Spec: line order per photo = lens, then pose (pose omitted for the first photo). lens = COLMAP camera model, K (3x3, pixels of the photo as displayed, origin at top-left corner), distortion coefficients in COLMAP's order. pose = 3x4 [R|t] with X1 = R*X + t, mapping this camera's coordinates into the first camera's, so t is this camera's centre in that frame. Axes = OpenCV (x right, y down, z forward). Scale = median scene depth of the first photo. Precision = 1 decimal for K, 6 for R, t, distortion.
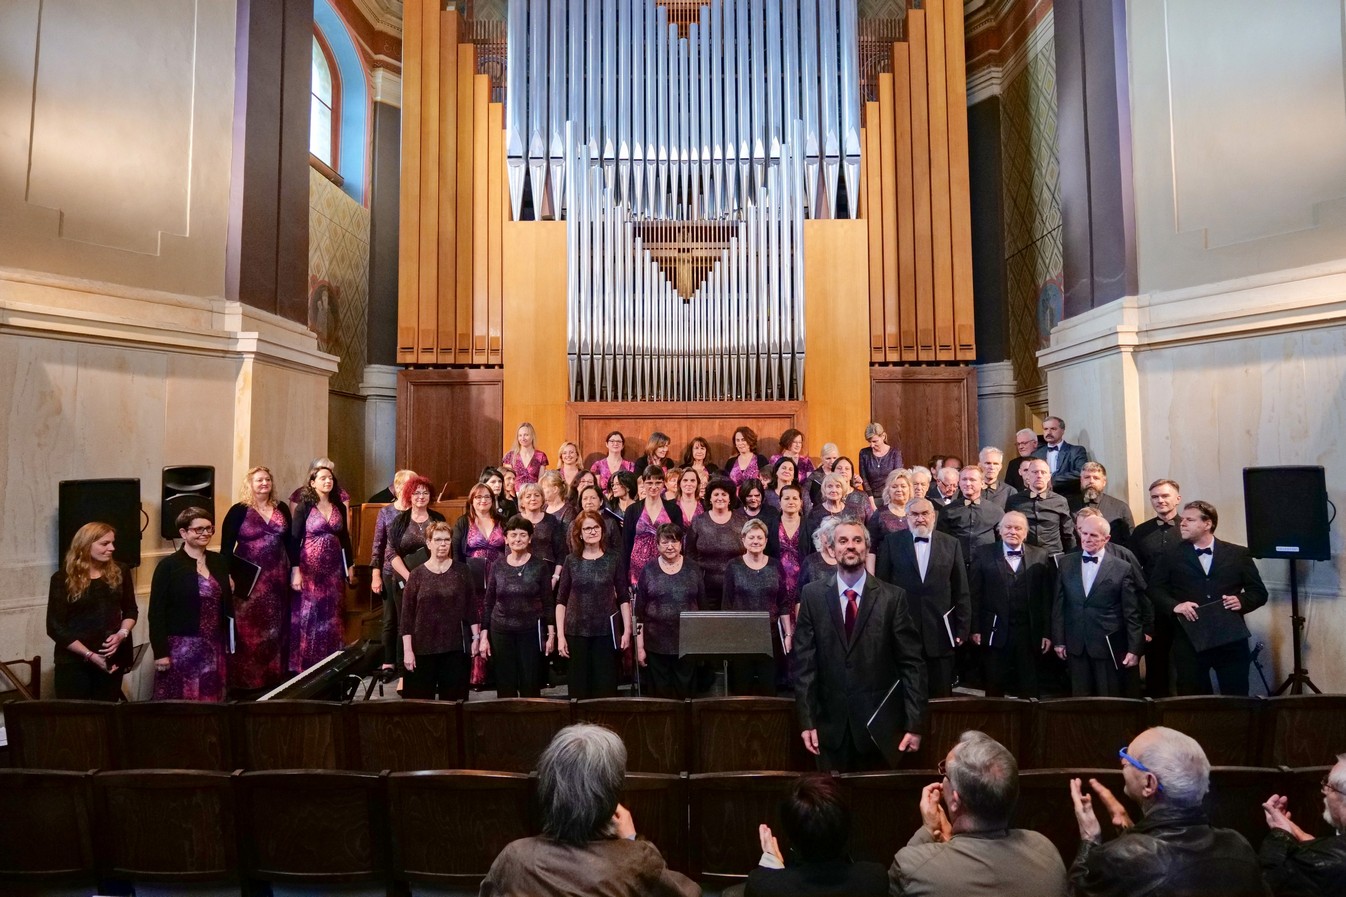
lens RADIAL K [[784.2, 0, 697.7], [0, 784.2, 423.4], [0, 0, 1]] dist [-0.015547, 0.000082]
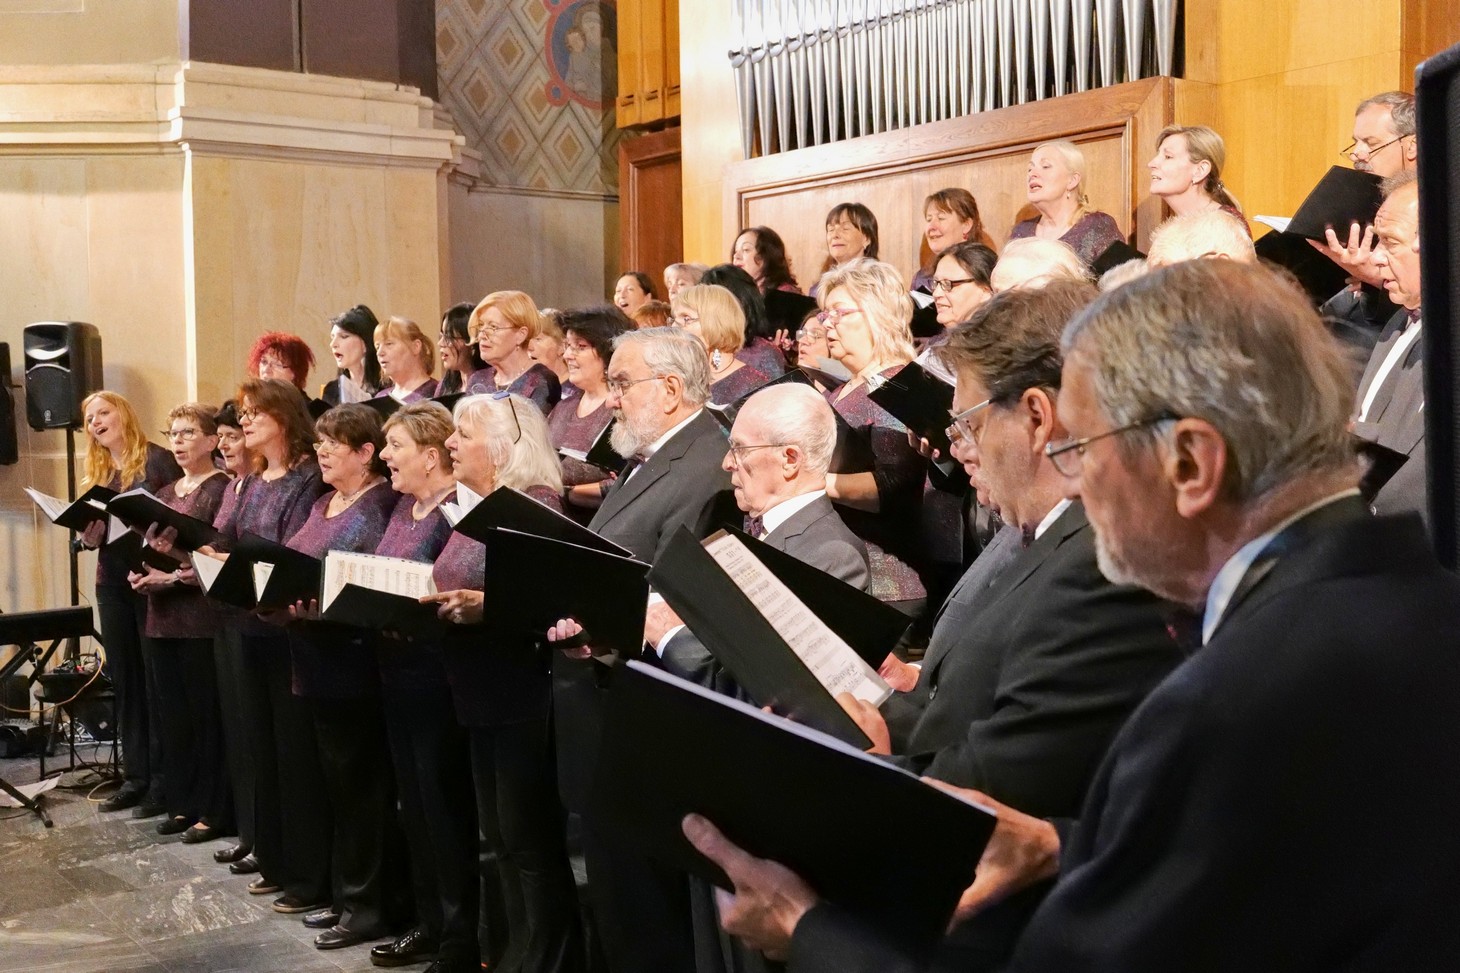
lens RADIAL K [[1702.6, 0, 730.0], [0, 1702.6, 486.5], [0, 0, 1]] dist [0.003758, 0.033010]
pose [[0.598495, 0.029959, -0.800566, 0.594913], [0.058994, 0.994939, 0.081337, 0.074795], [0.798951, -0.095908, 0.593699, 0.387660]]
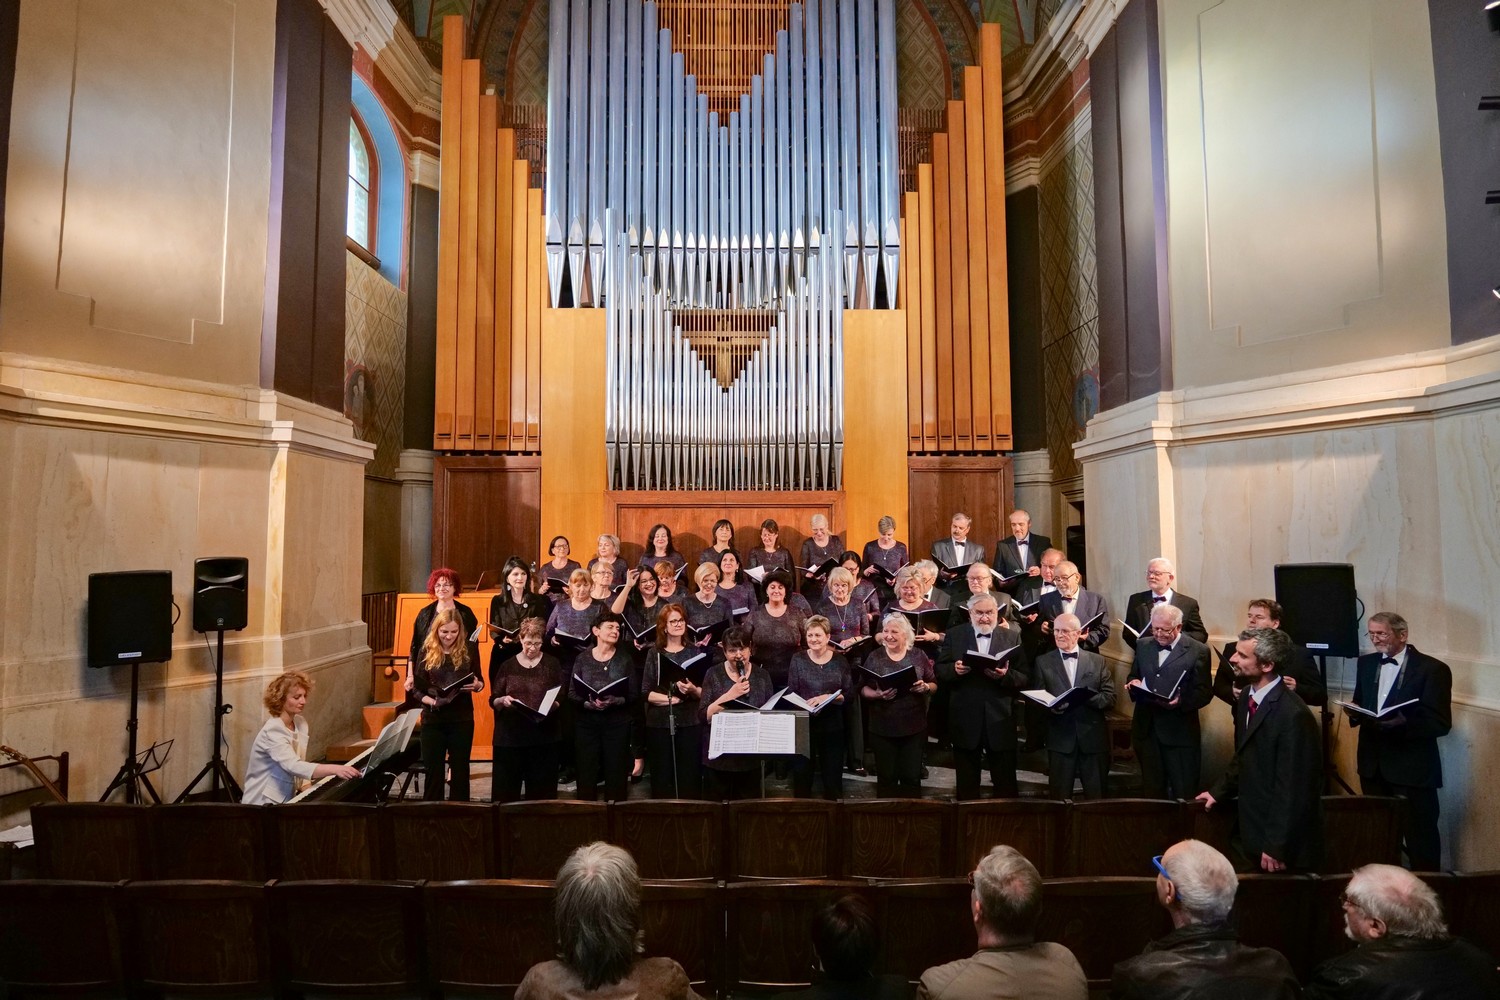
lens RADIAL K [[784.3, 0, 750.0], [0, 784.3, 500.0], [0, 0, 1]] dist [-0.015443, 0.000235]
pose [[0.999811, 0.005607, 0.018610, -0.000841], [-0.005584, 0.999984, -0.001295, -0.014361], [-0.018617, 0.001191, 0.999826, -0.000764]]
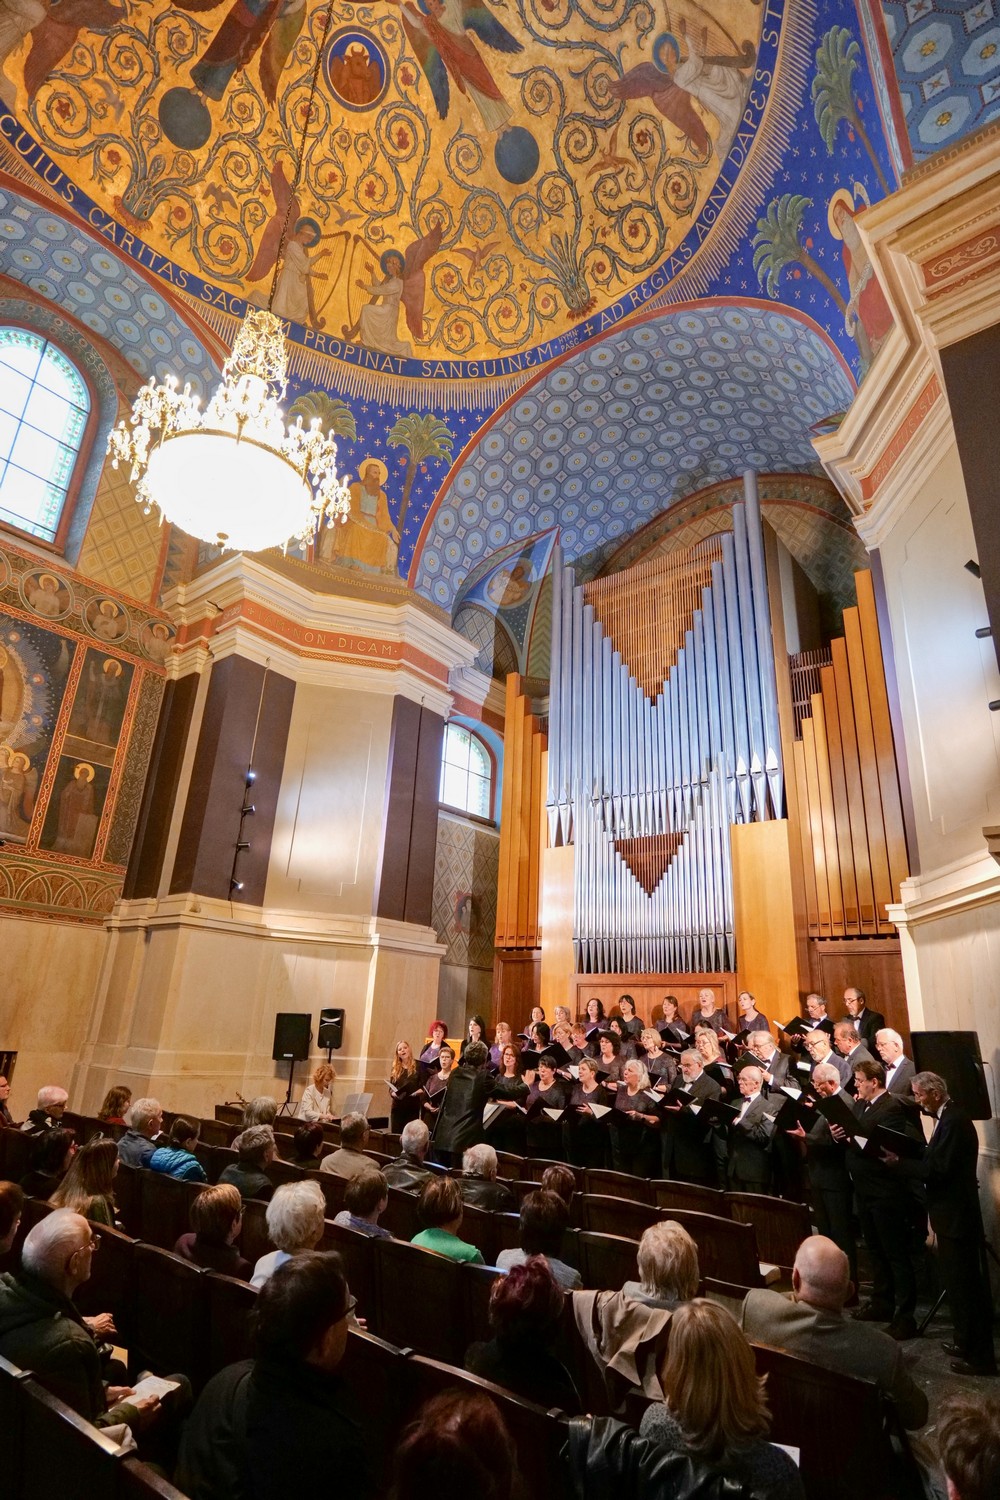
lens RADIAL K [[784.3, 0, 500.0], [0, 784.3, 750.0], [0, 0, 1]] dist [-0.015443, 0.000235]
pose [[0.782648, -0.171513, -0.598369, 0.617962], [-0.017483, 0.954854, -0.296561, 0.007908], [0.622219, 0.242564, 0.744316, -0.216033]]
